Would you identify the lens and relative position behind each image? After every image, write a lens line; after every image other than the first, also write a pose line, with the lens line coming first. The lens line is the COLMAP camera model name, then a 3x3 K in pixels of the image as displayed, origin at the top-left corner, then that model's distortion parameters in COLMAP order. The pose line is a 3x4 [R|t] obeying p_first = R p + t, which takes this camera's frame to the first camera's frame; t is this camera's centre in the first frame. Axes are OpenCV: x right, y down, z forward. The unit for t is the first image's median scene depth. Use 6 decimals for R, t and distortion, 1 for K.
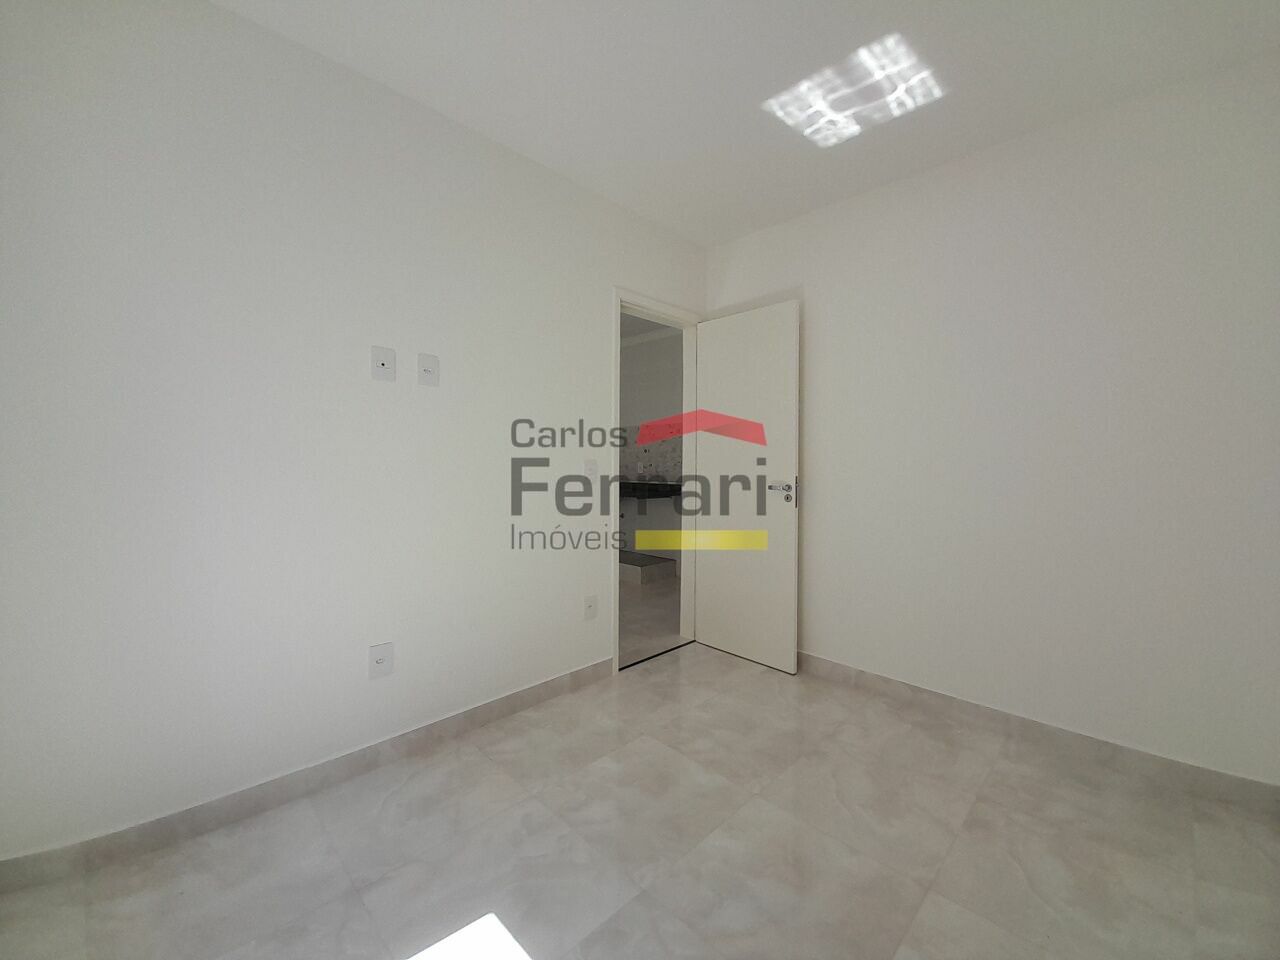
lens RADIAL K [[510.7, 0, 659.0], [0, 510.7, 477.1], [0, 0, 1]] dist [0.003006, -0.000397]
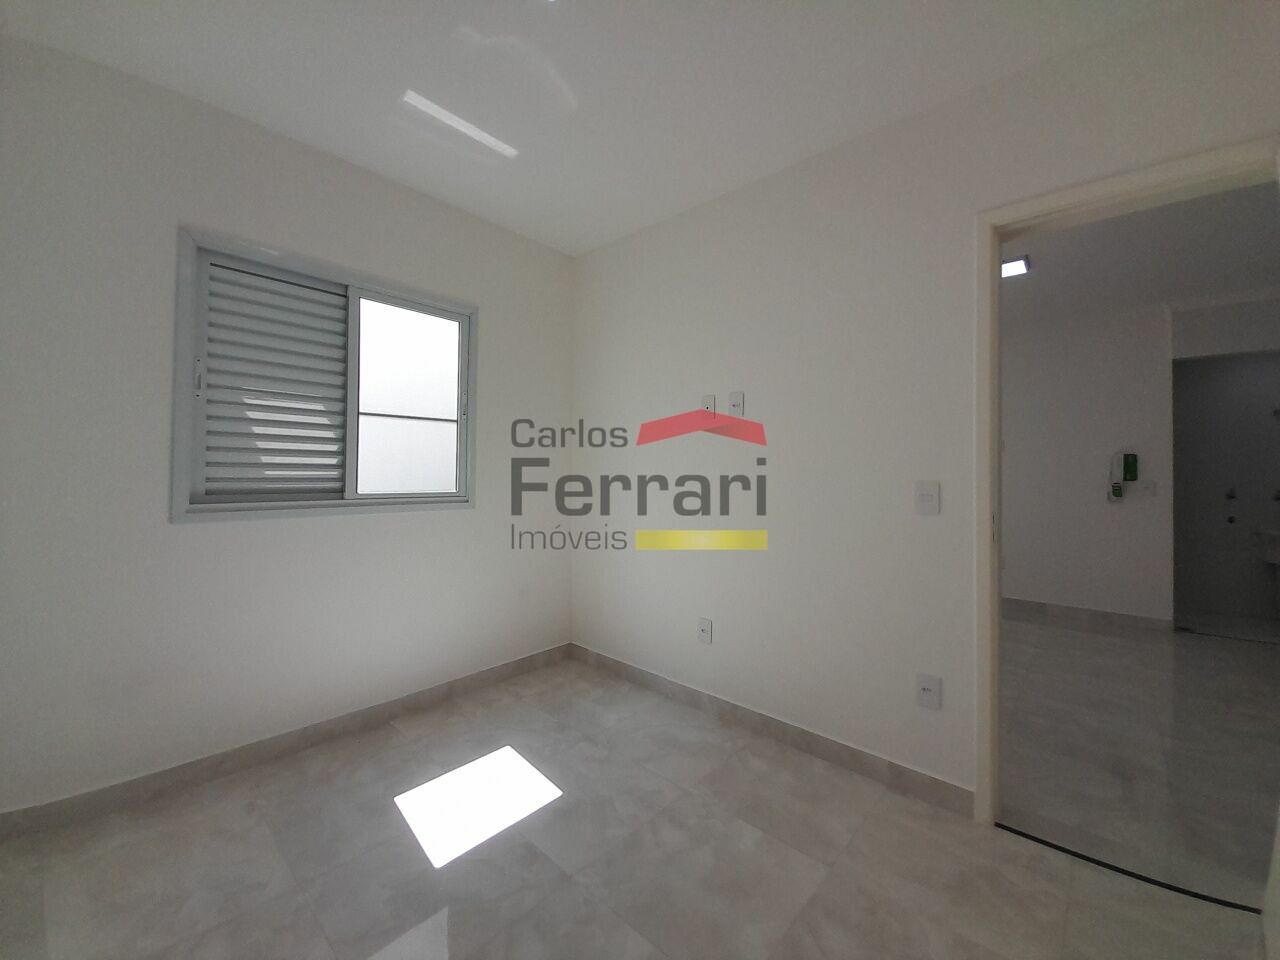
lens RADIAL K [[510.7, 0, 628.2], [0, 510.7, 472.5], [0, 0, 1]] dist [0.003006, -0.000397]
pose [[0.030532, -0.000140, -0.999534, 0.767000], [-0.058995, 0.998256, -0.001942, -0.022004], [0.997791, 0.059027, 0.030470, 0.774665]]
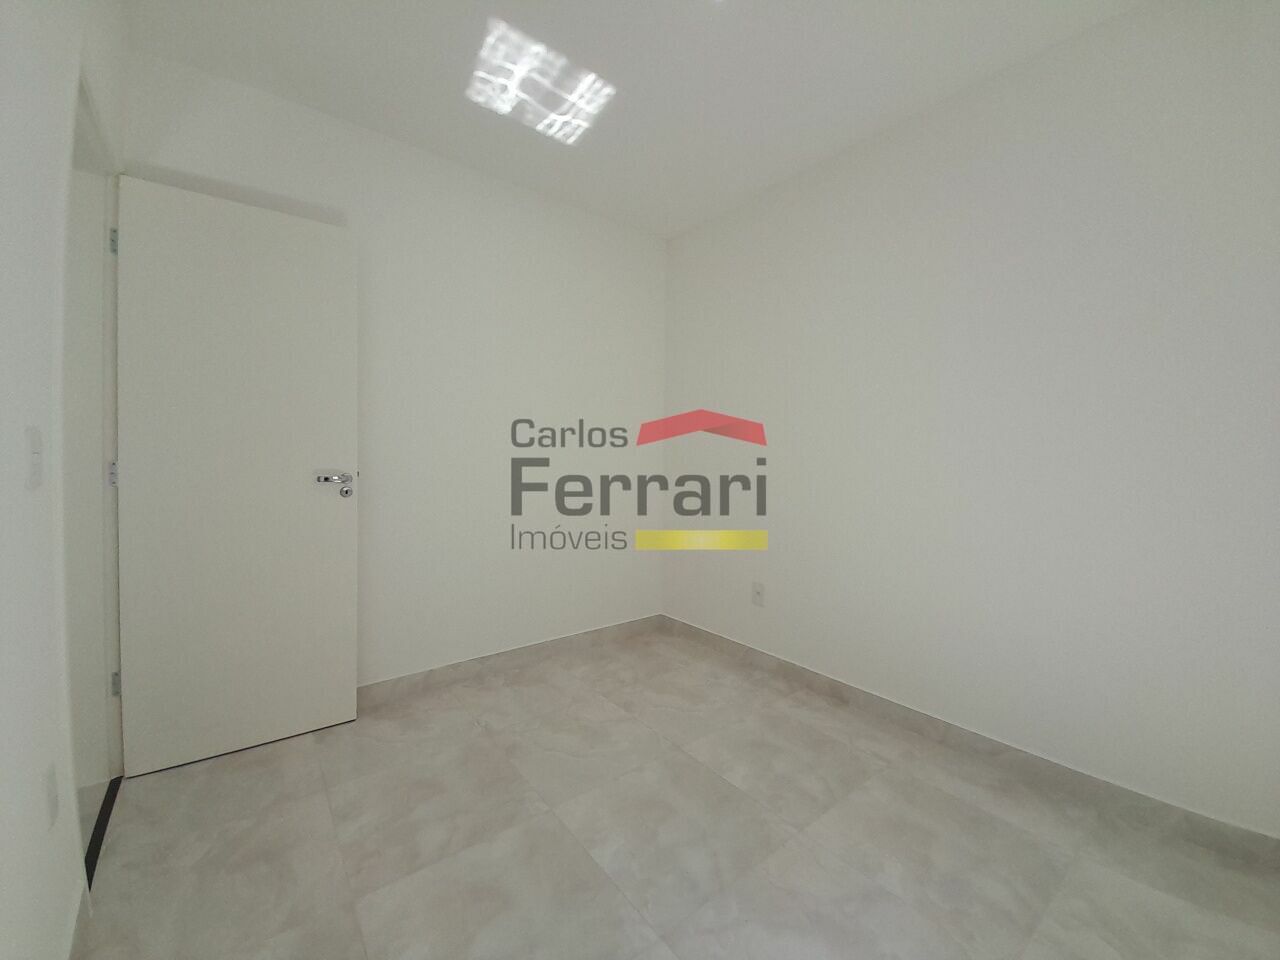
lens RADIAL K [[510.7, 0, 645.6], [0, 510.7, 469.9], [0, 0, 1]] dist [0.003006, -0.000397]
pose [[0.123443, -0.022111, 0.992105, -0.639922], [0.024836, 0.999507, 0.019186, 0.011772], [-0.992041, 0.022272, 0.123931, 0.676152]]
